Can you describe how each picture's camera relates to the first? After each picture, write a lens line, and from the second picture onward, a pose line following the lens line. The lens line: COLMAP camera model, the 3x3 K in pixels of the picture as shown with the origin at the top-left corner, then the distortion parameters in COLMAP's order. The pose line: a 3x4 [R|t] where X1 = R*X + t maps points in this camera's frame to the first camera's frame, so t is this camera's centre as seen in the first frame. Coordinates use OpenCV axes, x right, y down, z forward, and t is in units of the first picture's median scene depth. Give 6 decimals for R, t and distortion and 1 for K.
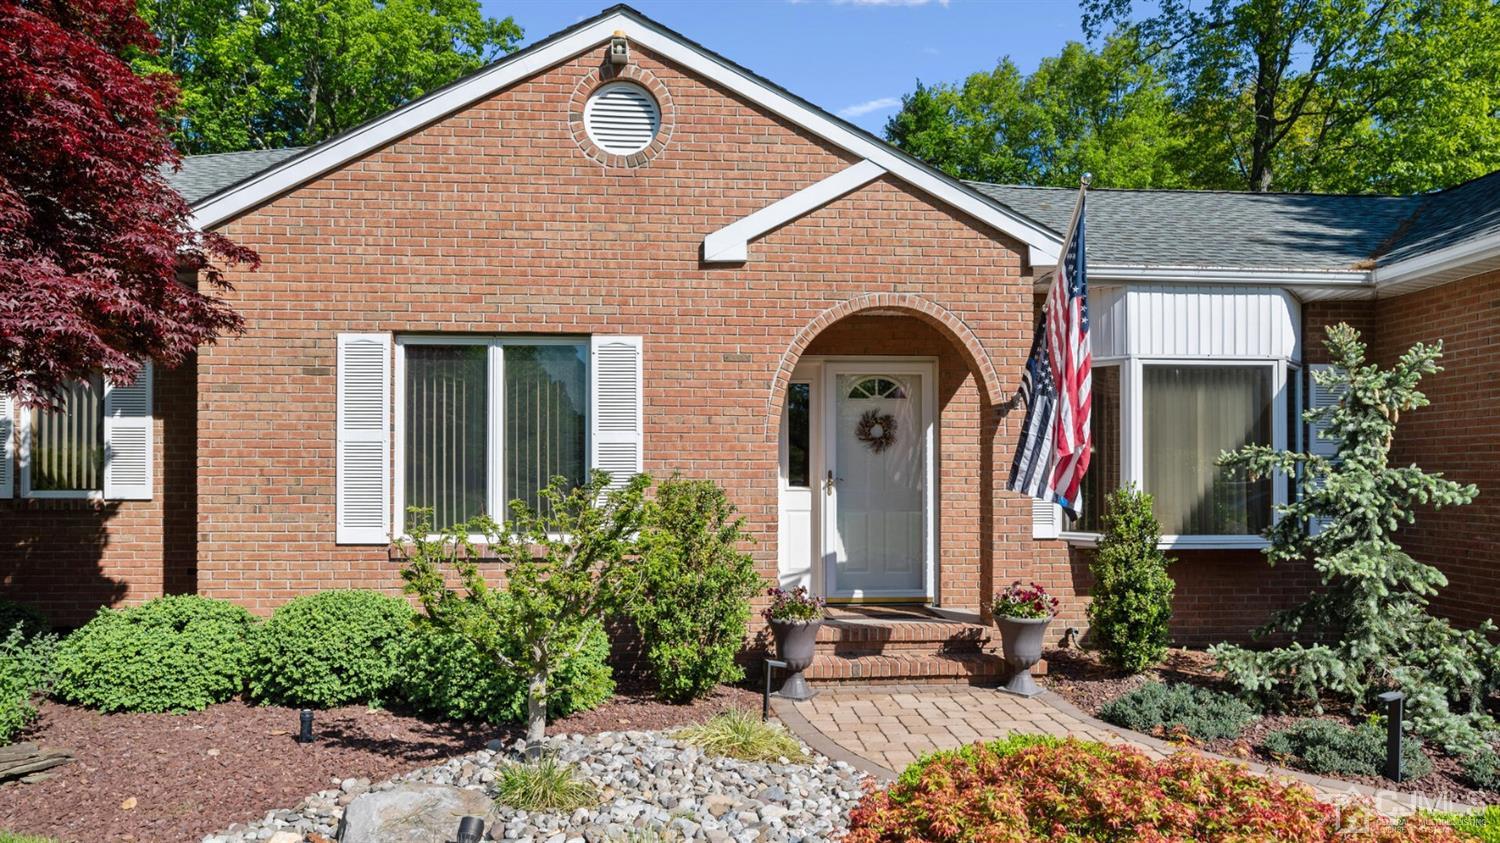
lens RADIAL K [[872.8, 0, 761.0], [0, 872.8, 471.2], [0, 0, 1]] dist [-0.030181, -0.000153]
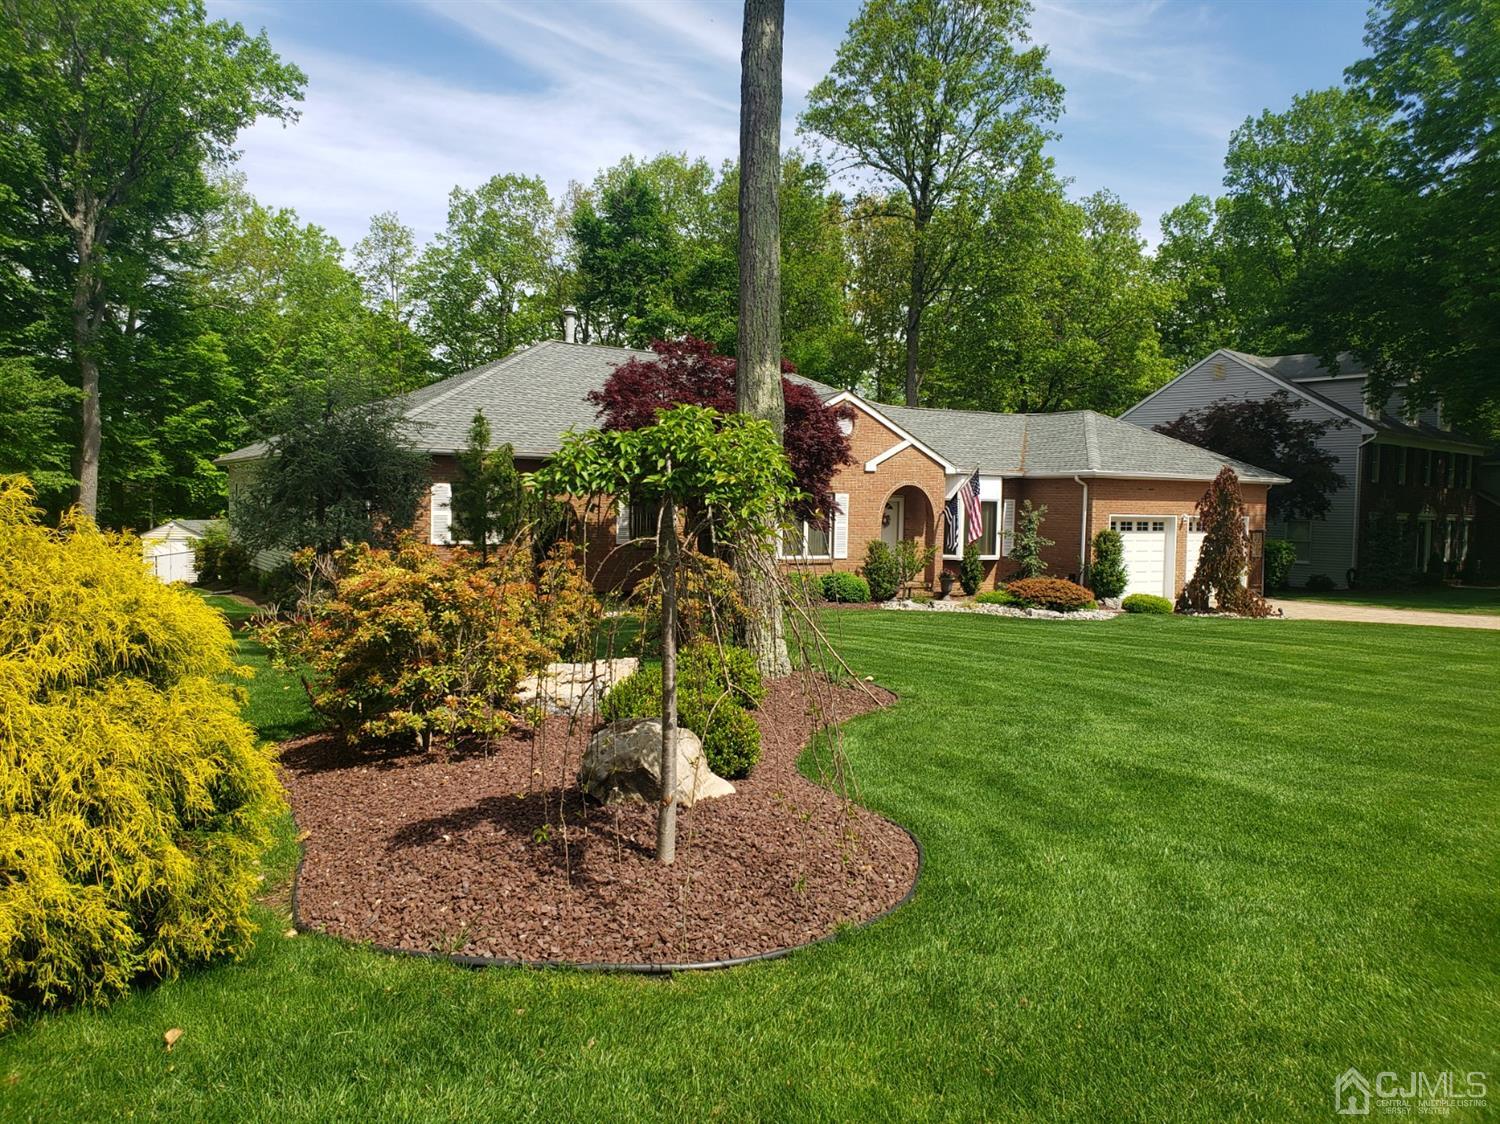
lens RADIAL K [[1166.7, 0, 746.9], [0, 1166.7, 559.9], [0, 0, 1]] dist [0.036224, -0.030576]
pose [[0.882124, -0.009194, 0.470928, -2.450072], [-0.019633, 0.998223, 0.056264, -0.146037], [-0.470608, -0.058877, 0.880376, -2.564189]]
